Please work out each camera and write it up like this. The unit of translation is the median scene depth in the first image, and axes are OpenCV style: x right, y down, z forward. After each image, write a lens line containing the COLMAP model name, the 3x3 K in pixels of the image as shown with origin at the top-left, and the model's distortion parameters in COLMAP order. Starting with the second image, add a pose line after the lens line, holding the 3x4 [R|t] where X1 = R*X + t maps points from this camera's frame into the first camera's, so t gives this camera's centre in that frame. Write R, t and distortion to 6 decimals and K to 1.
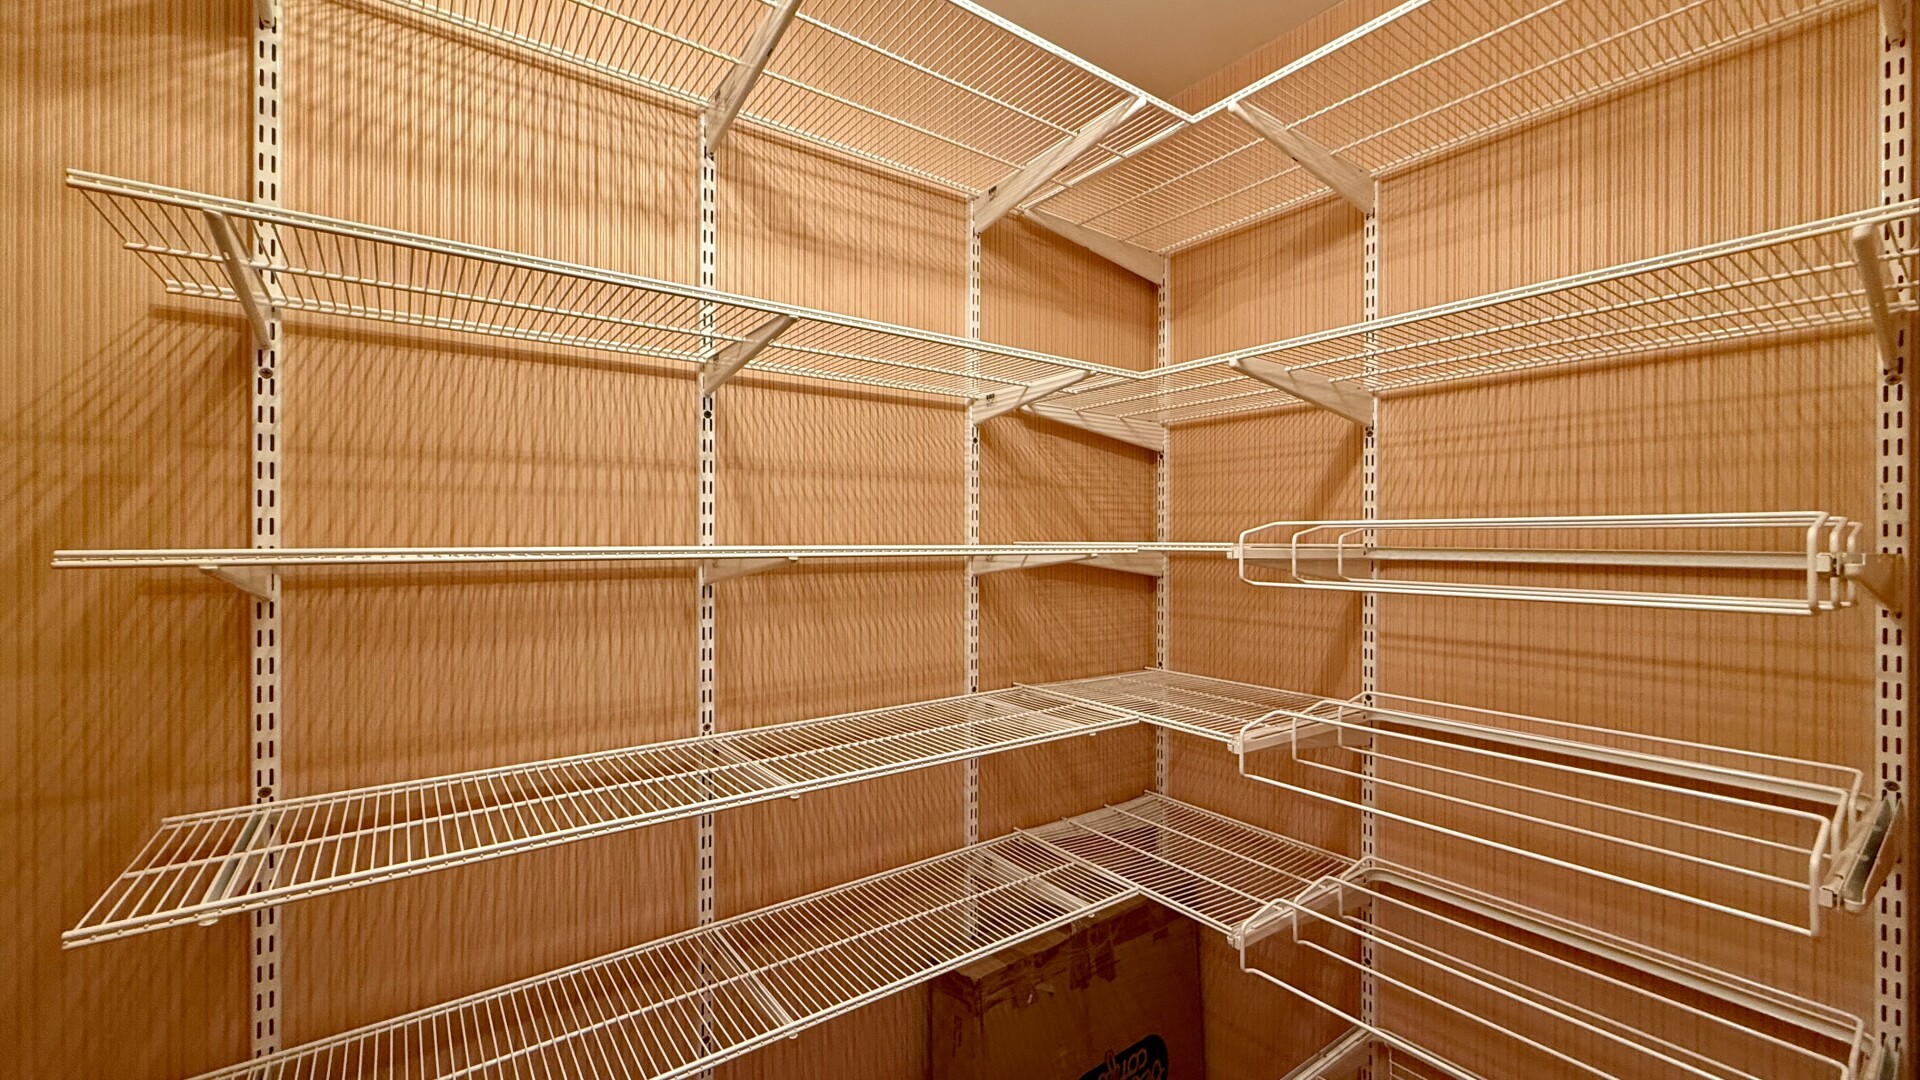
lens RADIAL K [[767.7, 0, 959.4], [0, 767.7, 539.2], [0, 0, 1]] dist [-0.000463, 0.000438]
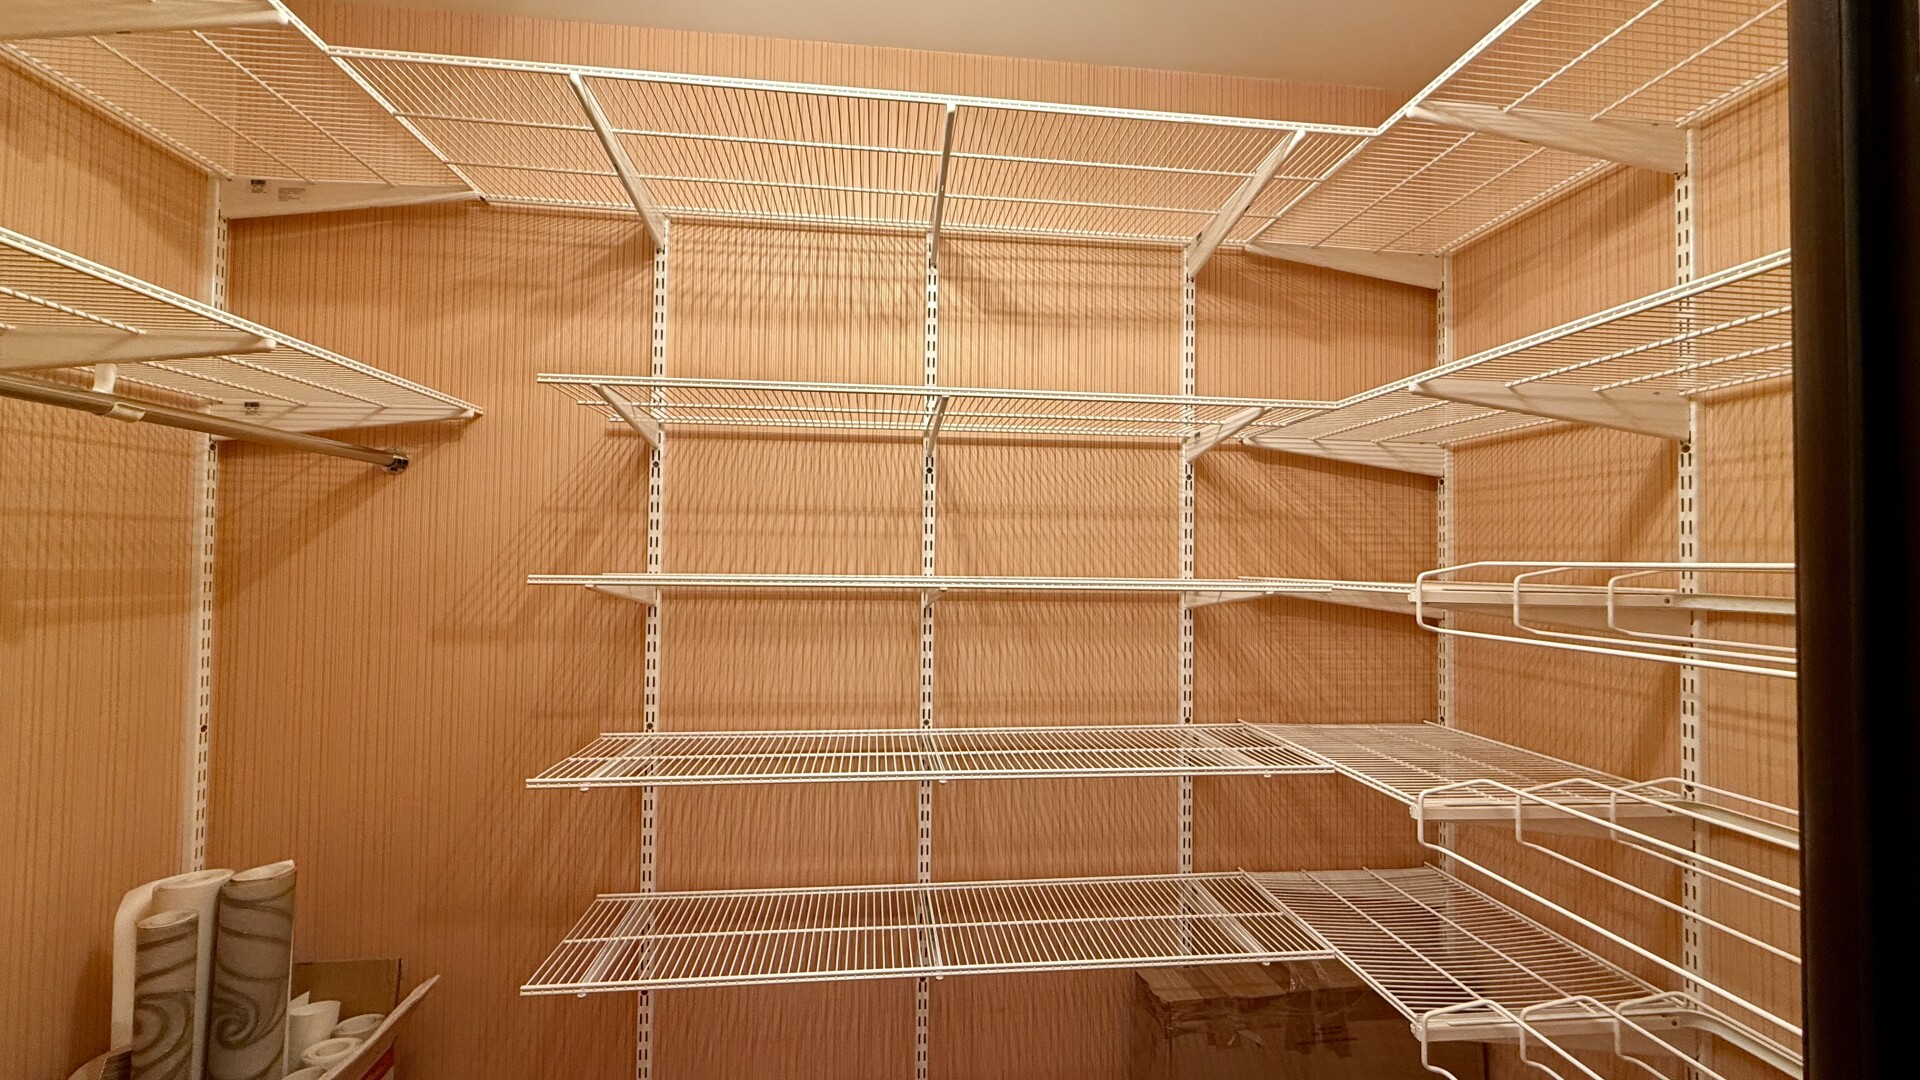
lens RADIAL K [[767.7, 0, 956.1], [0, 767.7, 540.5], [0, 0, 1]] dist [-0.000463, 0.000438]
pose [[0.867383, -0.002329, -0.497636, 0.311649], [-0.012322, 0.999582, -0.026157, -0.015570], [0.497489, 0.028820, 0.866992, -0.054704]]
